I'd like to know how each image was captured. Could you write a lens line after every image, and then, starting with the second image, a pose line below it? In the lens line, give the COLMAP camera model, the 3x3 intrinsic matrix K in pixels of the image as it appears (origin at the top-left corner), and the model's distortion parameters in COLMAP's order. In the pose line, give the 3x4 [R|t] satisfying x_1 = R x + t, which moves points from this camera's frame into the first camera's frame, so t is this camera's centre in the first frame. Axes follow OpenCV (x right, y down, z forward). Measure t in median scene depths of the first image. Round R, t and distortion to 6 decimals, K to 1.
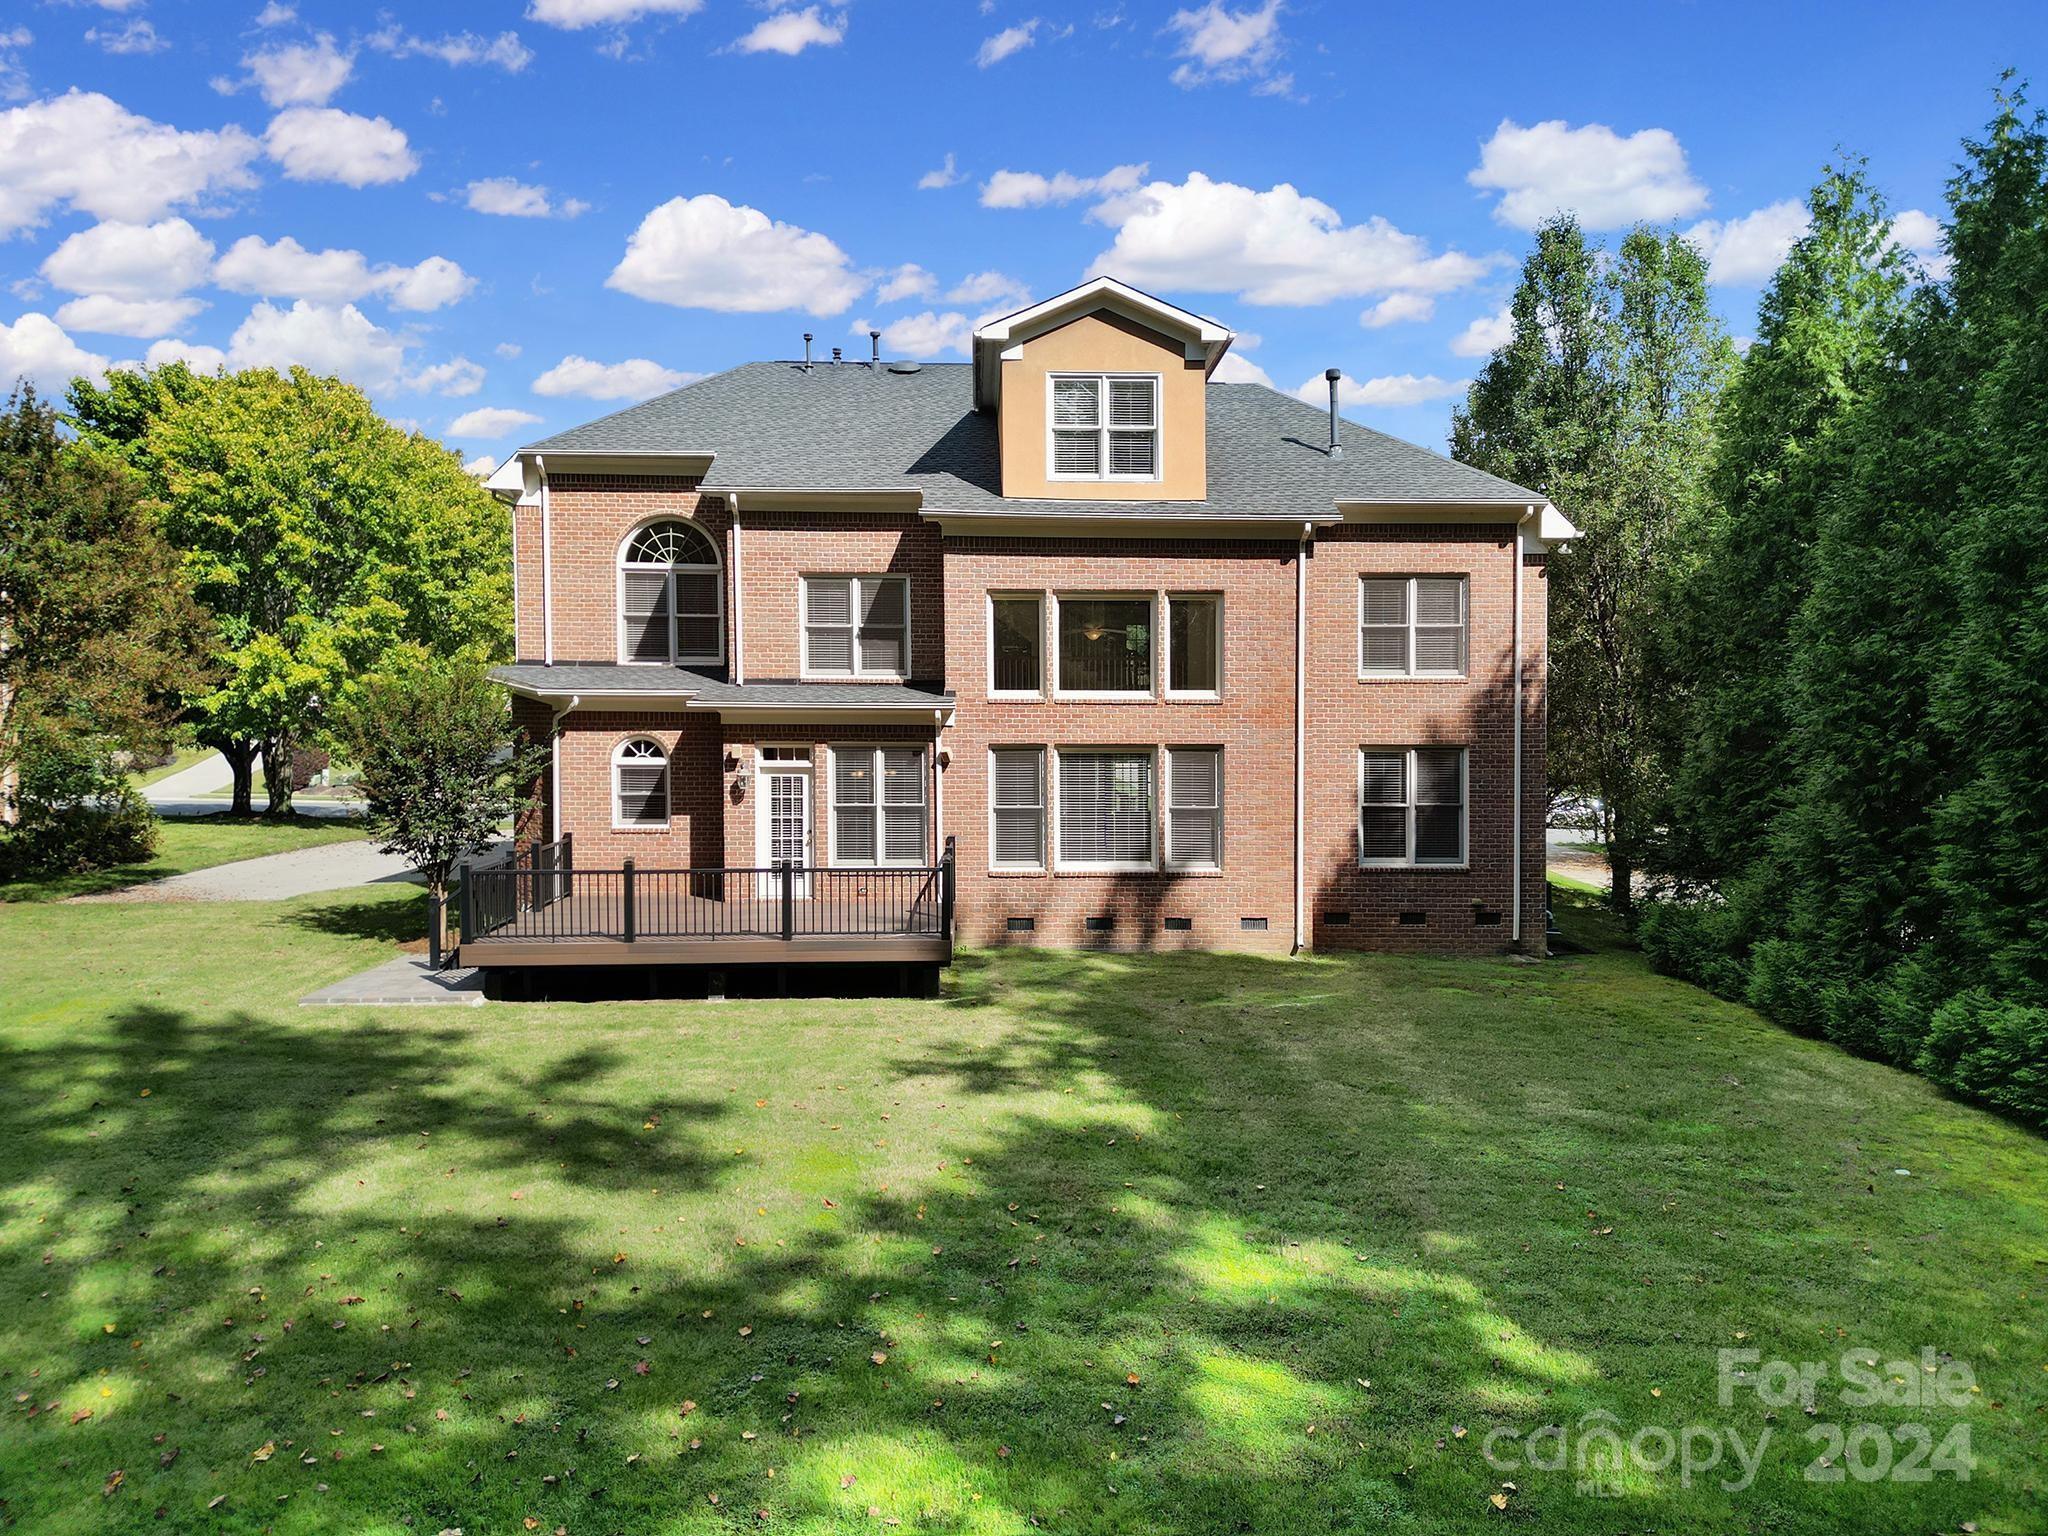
lens RADIAL K [[1442.8, 0, 1067.7], [0, 1442.8, 769.7], [0, 0, 1]] dist [0.121490, -0.154287]
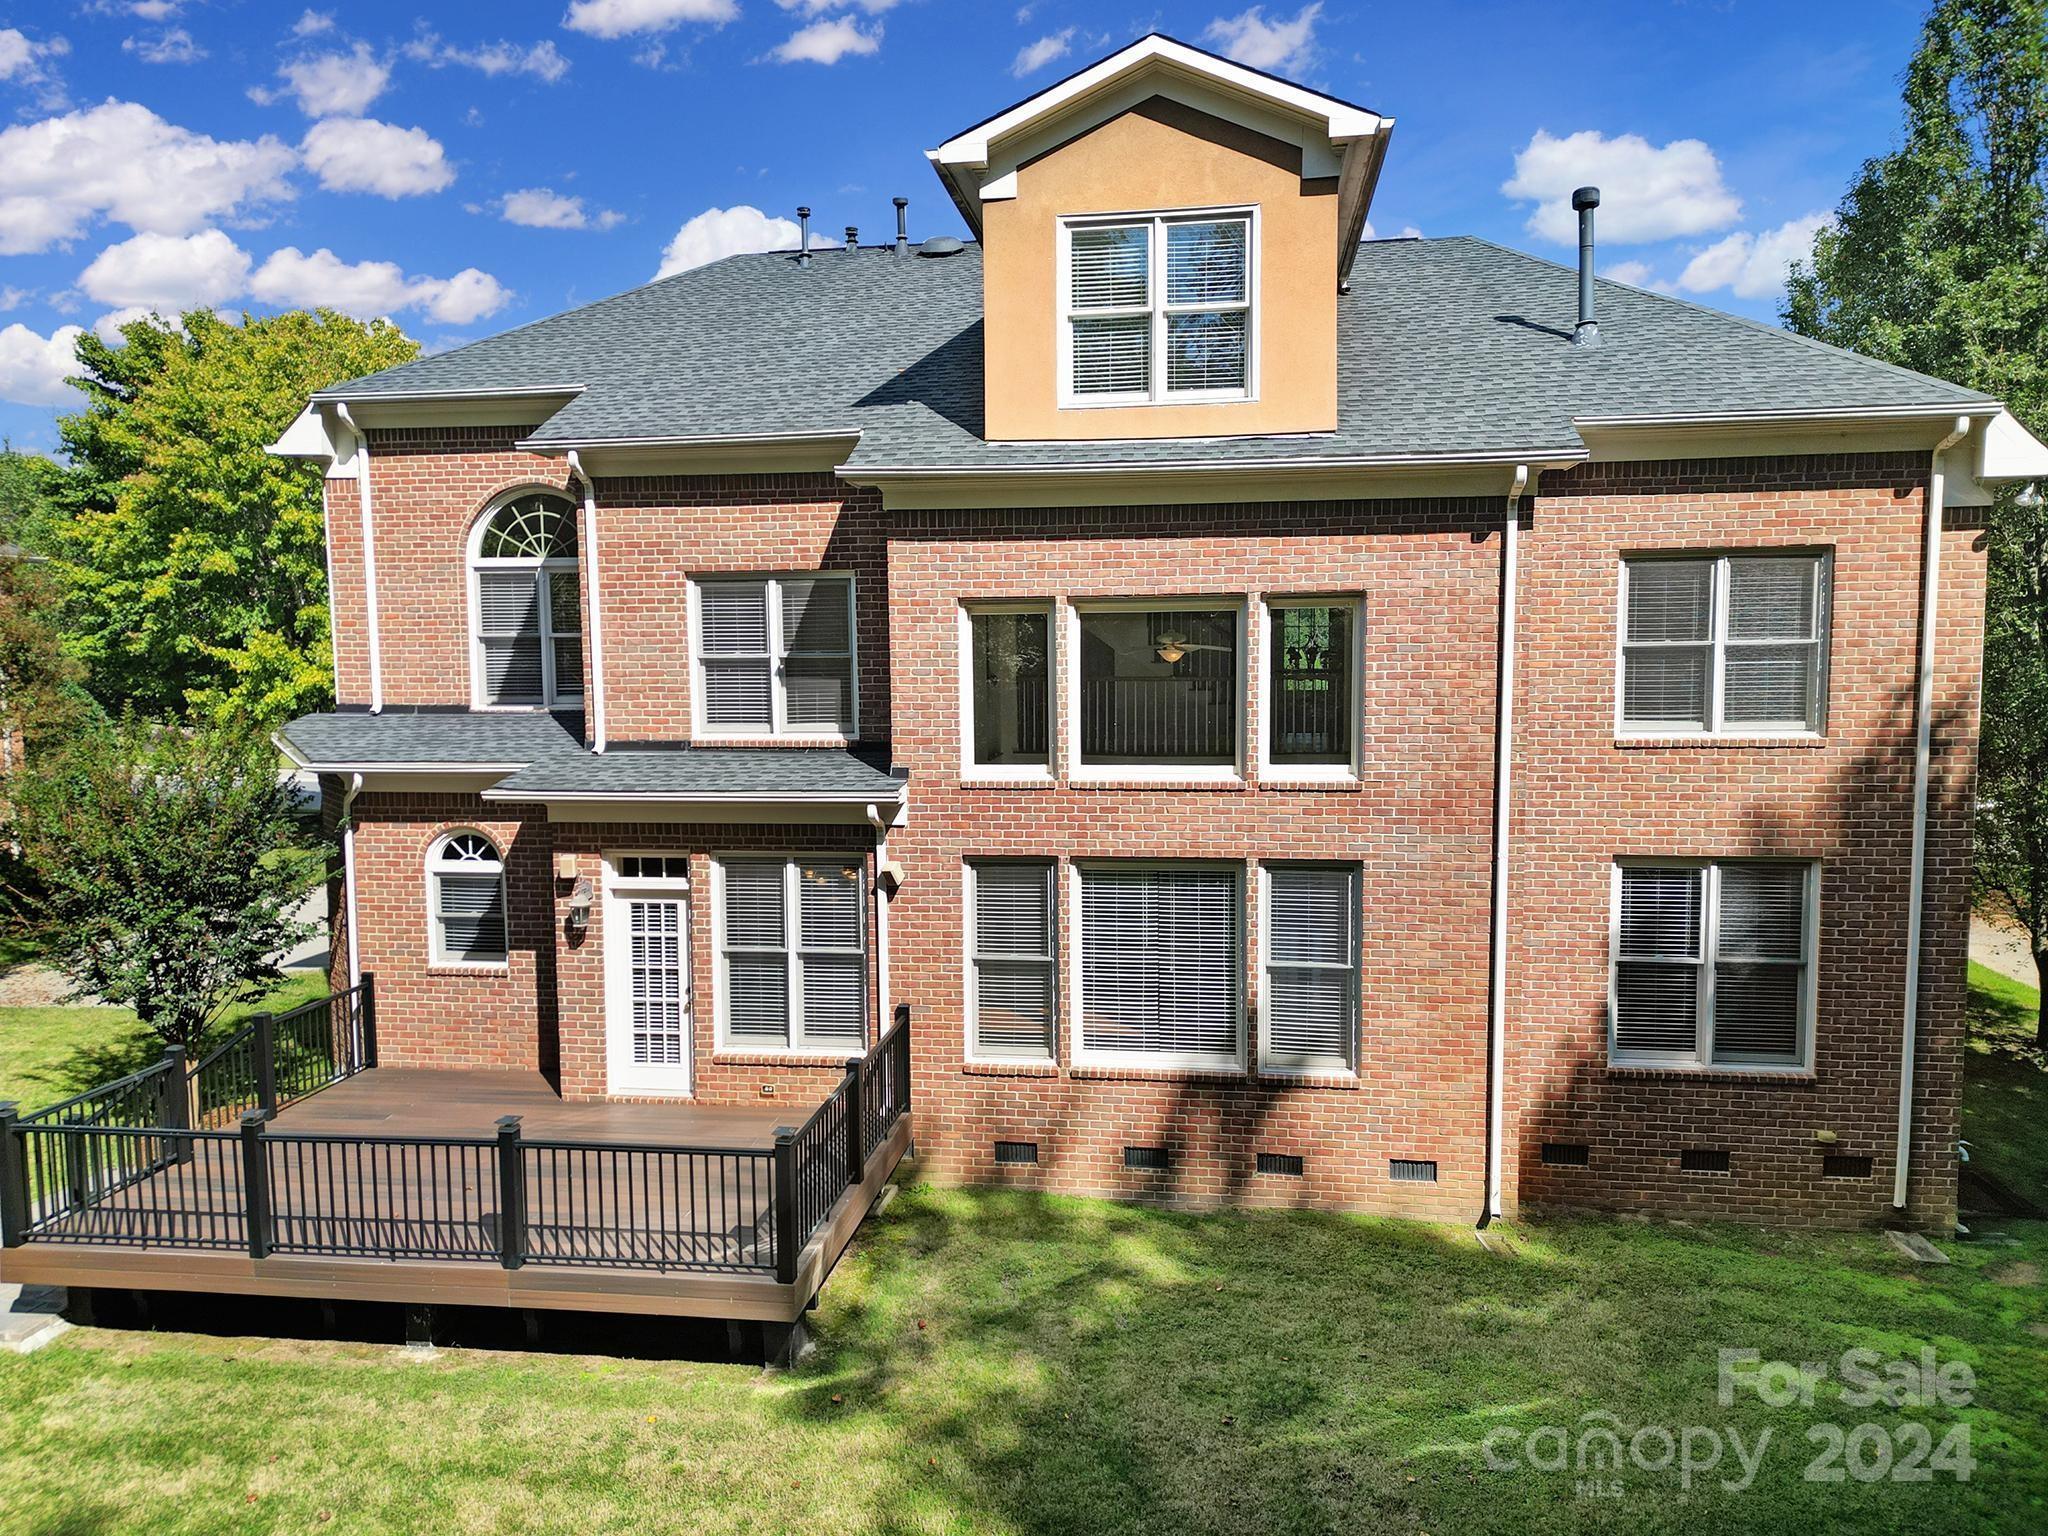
lens RADIAL K [[1507.8, 0, 1025.8], [0, 1507.8, 832.6], [0, 0, 1]] dist [0.065148, -0.055613]
pose [[0.982643, 0.008952, -0.185290, 0.086402], [0.005355, 0.997050, 0.076571, -0.074370], [0.185429, -0.076234, 0.979696, 0.379498]]
